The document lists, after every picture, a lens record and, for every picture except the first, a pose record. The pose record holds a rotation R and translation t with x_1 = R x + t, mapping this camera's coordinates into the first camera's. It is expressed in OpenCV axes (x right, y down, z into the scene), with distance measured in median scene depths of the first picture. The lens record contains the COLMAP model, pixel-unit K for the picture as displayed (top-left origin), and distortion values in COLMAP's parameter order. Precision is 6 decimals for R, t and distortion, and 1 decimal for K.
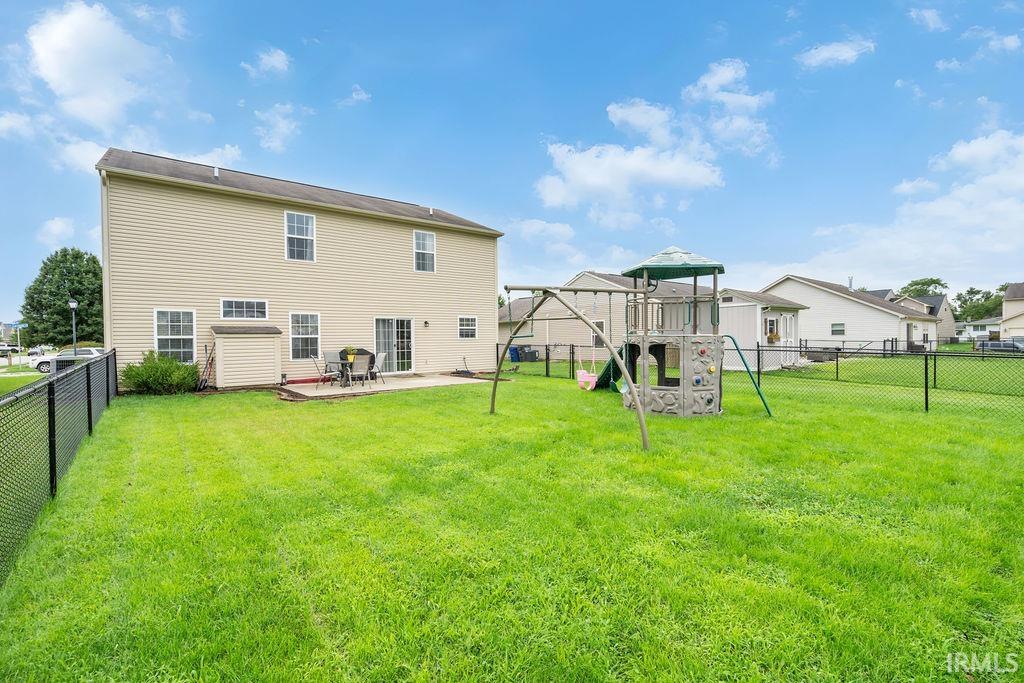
lens RADIAL K [[468.0, 0, 510.7], [0, 468.0, 334.7], [0, 0, 1]] dist [0.003298, 0.000829]
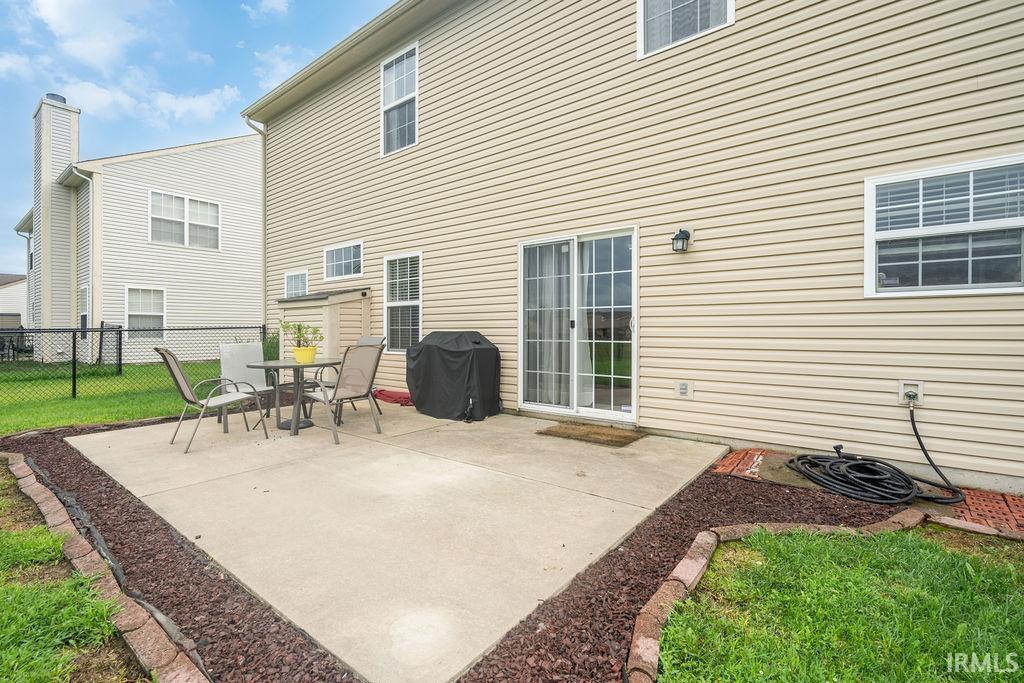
lens RADIAL K [[468.0, 0, 510.7], [0, 468.0, 334.7], [0, 0, 1]] dist [0.003298, 0.000829]
pose [[0.234813, 0.006201, -0.972021, 0.050595], [-0.005572, 0.999972, 0.005033, 0.028931], [0.972025, 0.004234, 0.234841, 0.887394]]
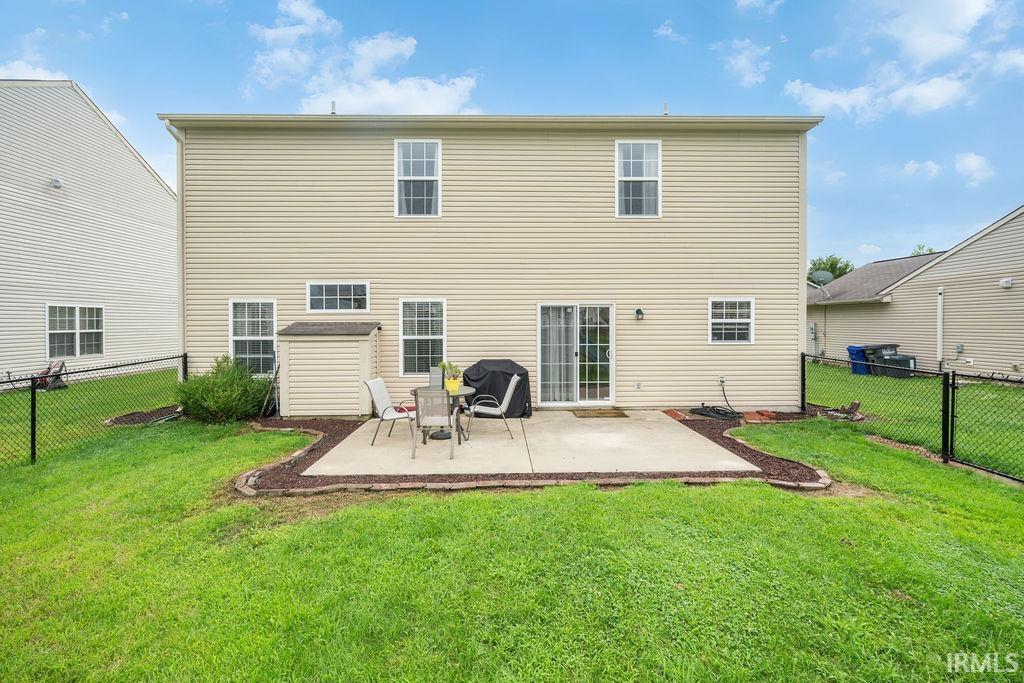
lens RADIAL K [[474.0, 0, 512.4], [0, 474.0, 335.9], [0, 0, 1]] dist [-0.000519, 0.000185]
pose [[0.800724, 0.015525, -0.598832, 0.027752], [0.000437, 0.999649, 0.026500, -0.013557], [0.599033, -0.021481, 0.800436, 0.506128]]
